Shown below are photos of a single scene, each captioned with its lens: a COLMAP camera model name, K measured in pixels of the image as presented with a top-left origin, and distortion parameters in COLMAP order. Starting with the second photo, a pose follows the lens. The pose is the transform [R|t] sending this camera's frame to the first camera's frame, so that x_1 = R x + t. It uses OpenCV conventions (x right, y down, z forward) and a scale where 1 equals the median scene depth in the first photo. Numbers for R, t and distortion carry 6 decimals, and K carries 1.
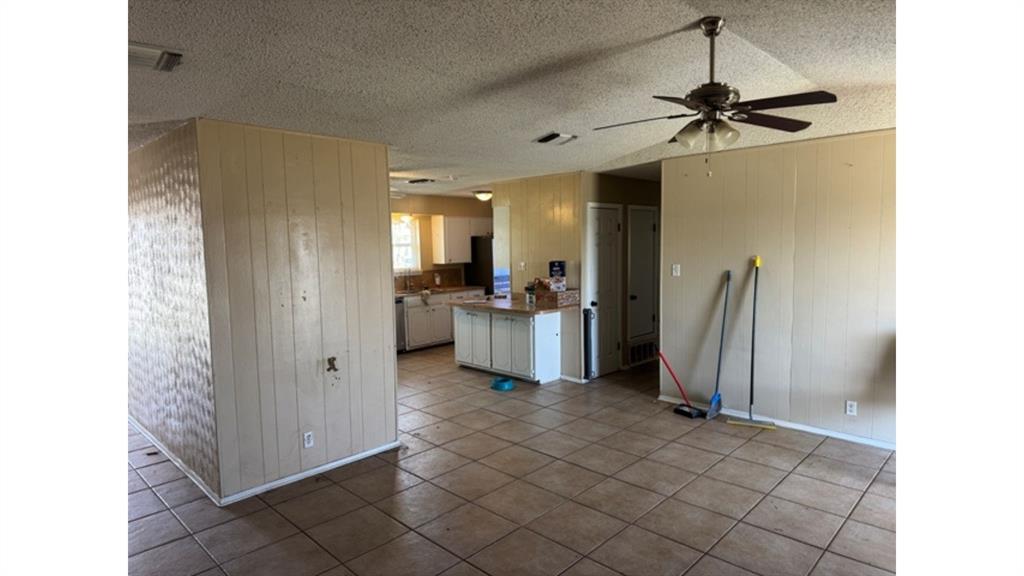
lens RADIAL K [[540.4, 0, 510.0], [0, 540.4, 291.8], [0, 0, 1]] dist [0.096273, -0.124931]
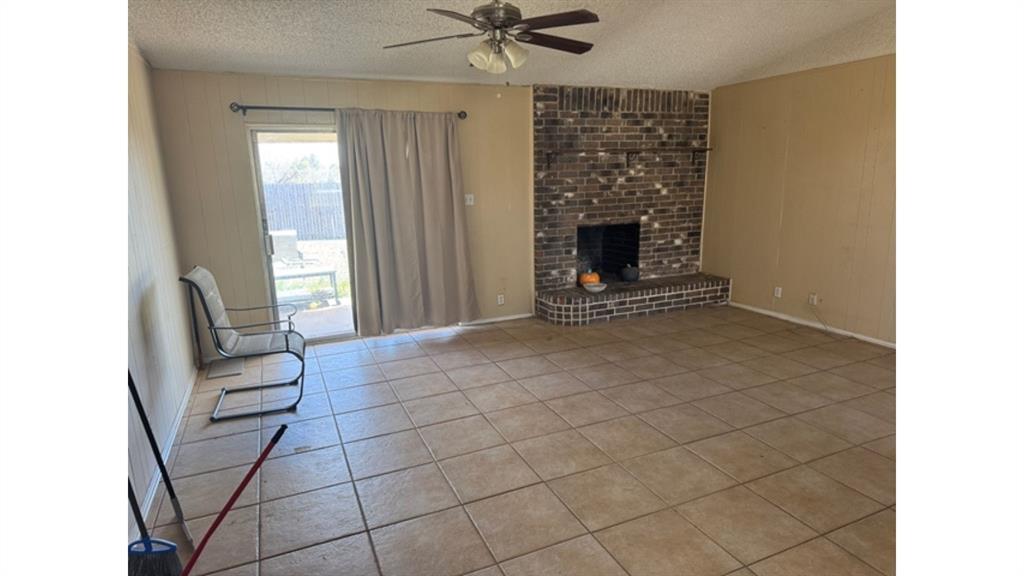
lens RADIAL K [[540.4, 0, 510.0], [0, 540.4, 291.8], [0, 0, 1]] dist [0.096273, -0.124931]
pose [[-0.924646, -0.045192, 0.378137, -0.032801], [0.074072, 0.952630, 0.294975, -0.091509], [-0.373555, 0.300757, -0.877498, 1.083632]]
